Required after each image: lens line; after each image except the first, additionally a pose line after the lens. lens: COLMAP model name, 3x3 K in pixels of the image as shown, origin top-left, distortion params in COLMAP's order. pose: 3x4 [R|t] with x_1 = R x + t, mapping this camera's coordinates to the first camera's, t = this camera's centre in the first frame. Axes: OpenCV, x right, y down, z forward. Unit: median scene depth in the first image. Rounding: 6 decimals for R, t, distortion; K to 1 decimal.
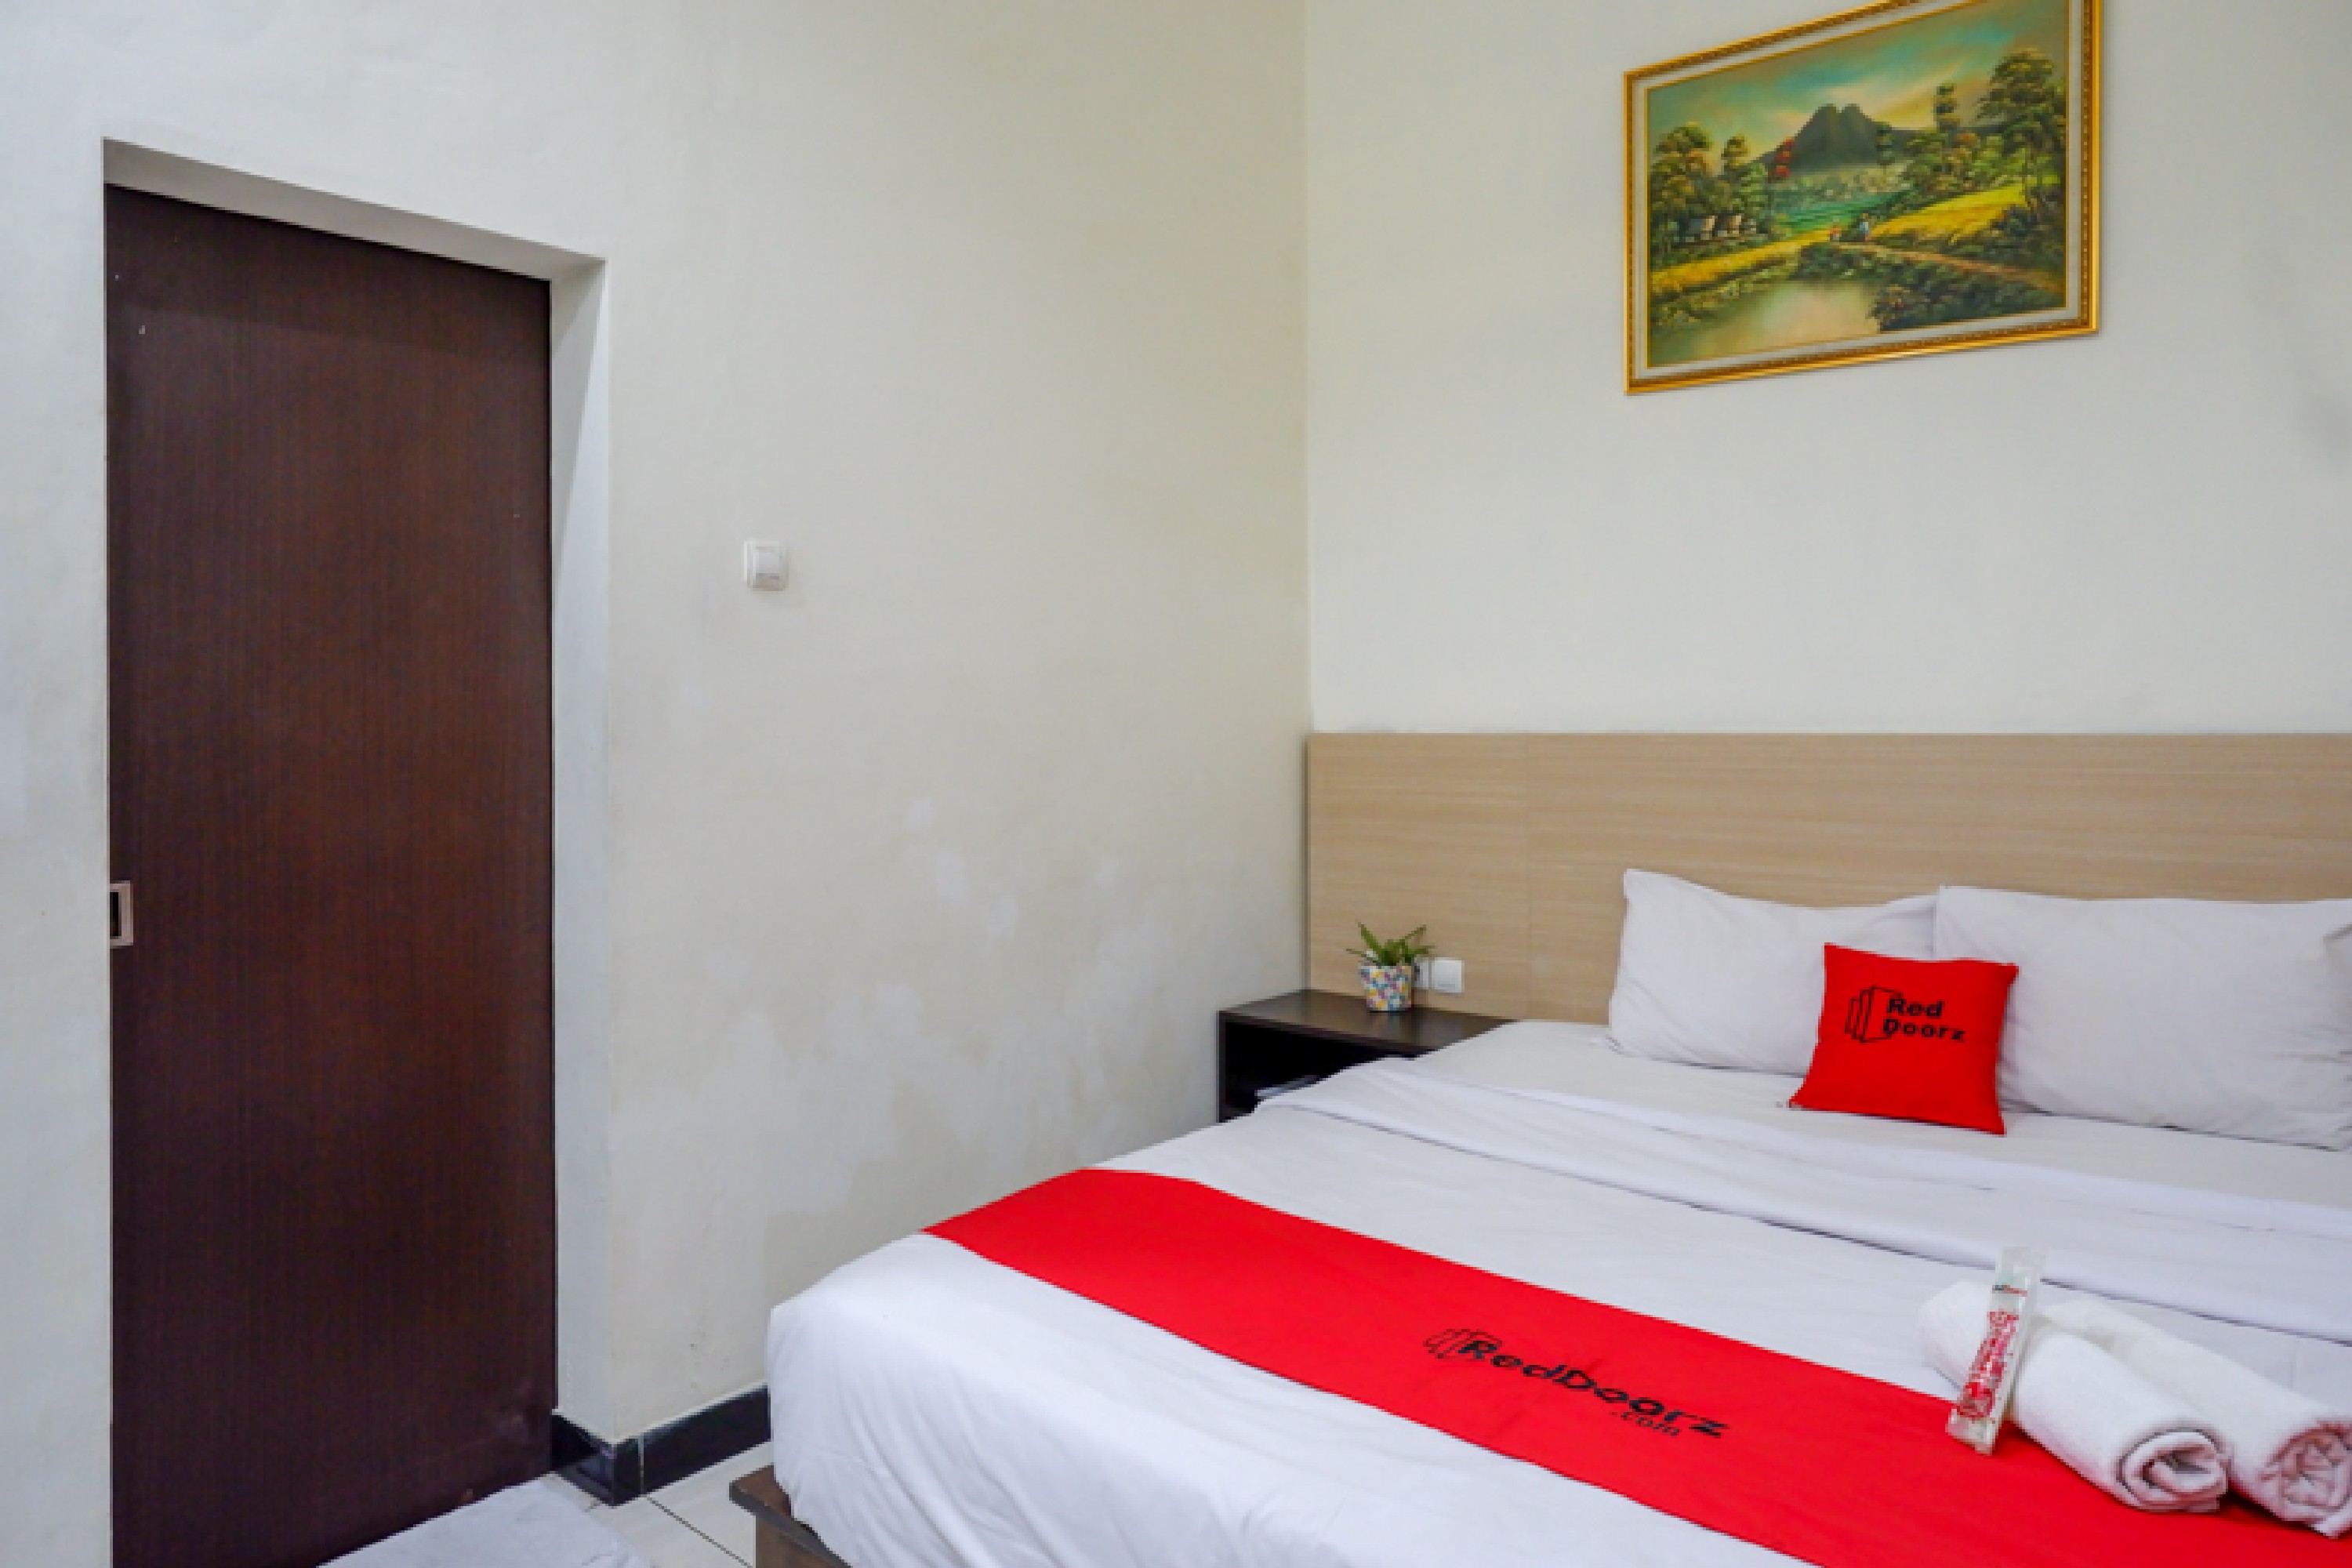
lens RADIAL K [[1474.7, 0, 1167.7], [0, 1474.7, 668.6], [0, 0, 1]] dist [-0.000686, -0.001932]
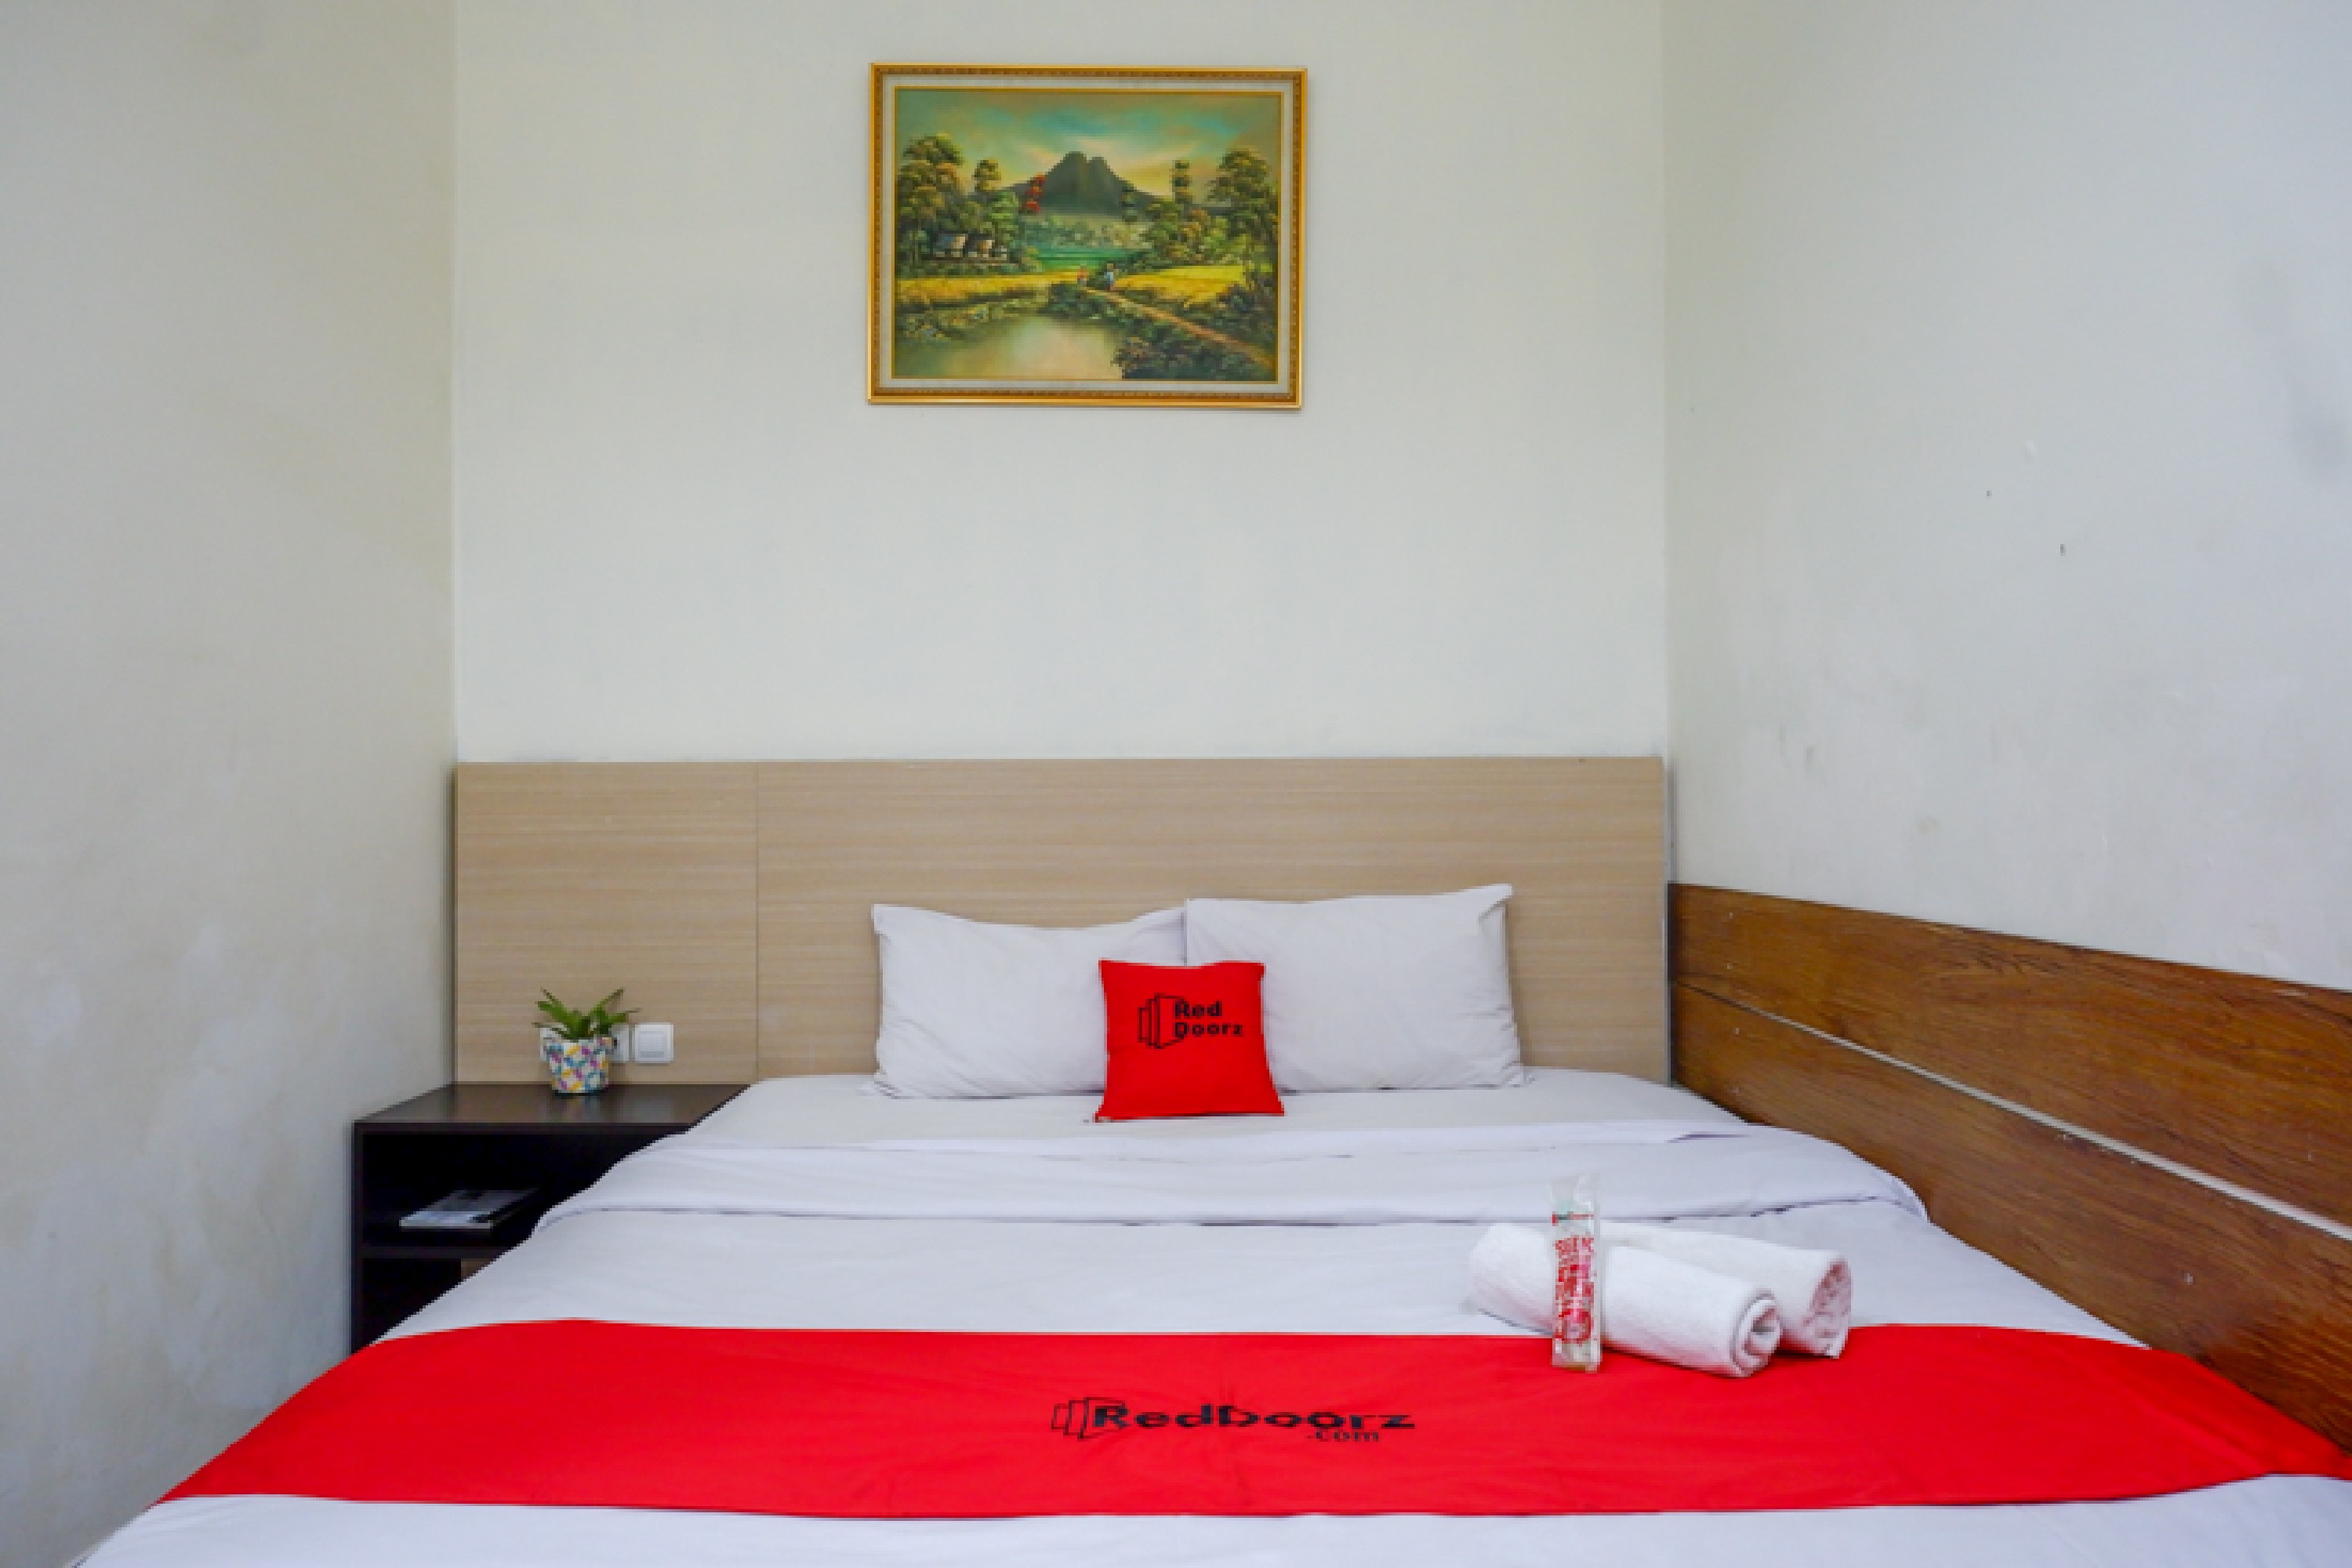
lens RADIAL K [[1474.7, 0, 1177.8], [0, 1474.7, 743.4], [0, 0, 1]] dist [-0.000686, -0.001932]
pose [[0.757622, 0.026606, 0.652151, -0.166284], [-0.021806, 0.999643, -0.015450, 0.047333], [-0.652329, -0.002515, 0.757932, 0.177110]]
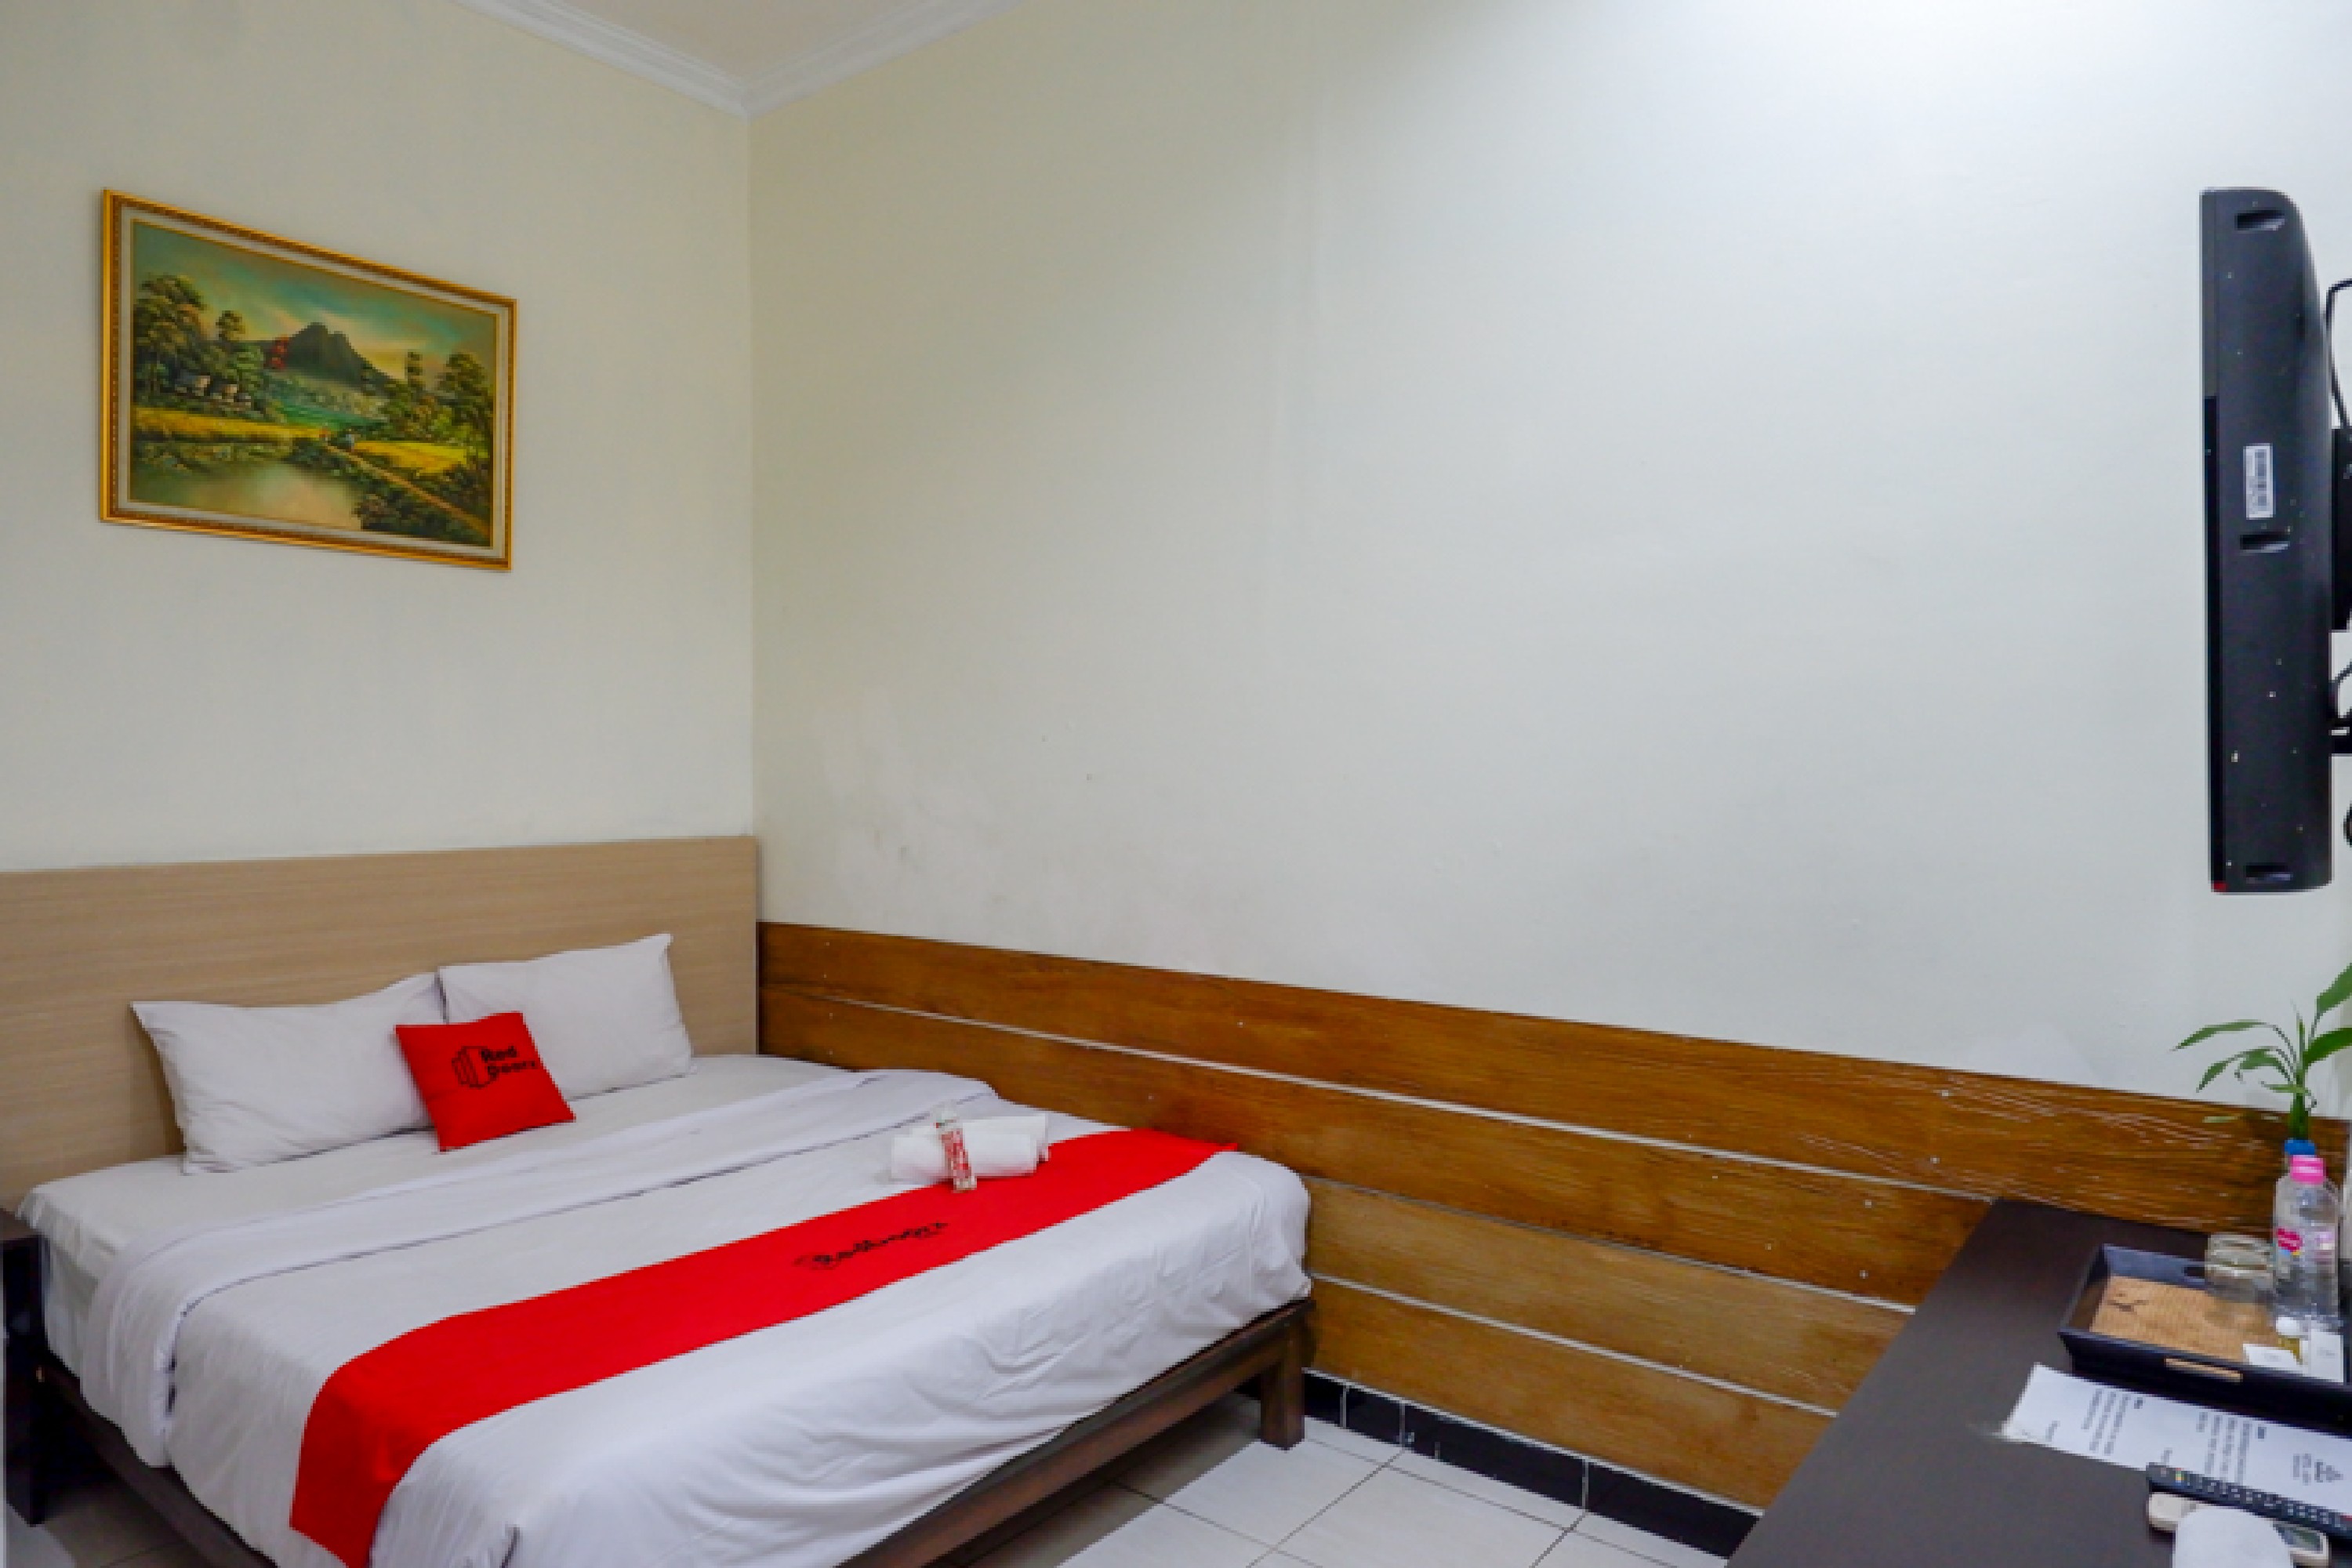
lens RADIAL K [[1474.7, 0, 1157.6], [0, 1474.7, 713.9], [0, 0, 1]] dist [-0.000686, -0.001932]
pose [[-0.031192, 0.029246, 0.999085, -0.772052], [-0.037131, 0.998848, -0.030398, -0.060644], [-0.998823, -0.038045, -0.030070, 0.364617]]
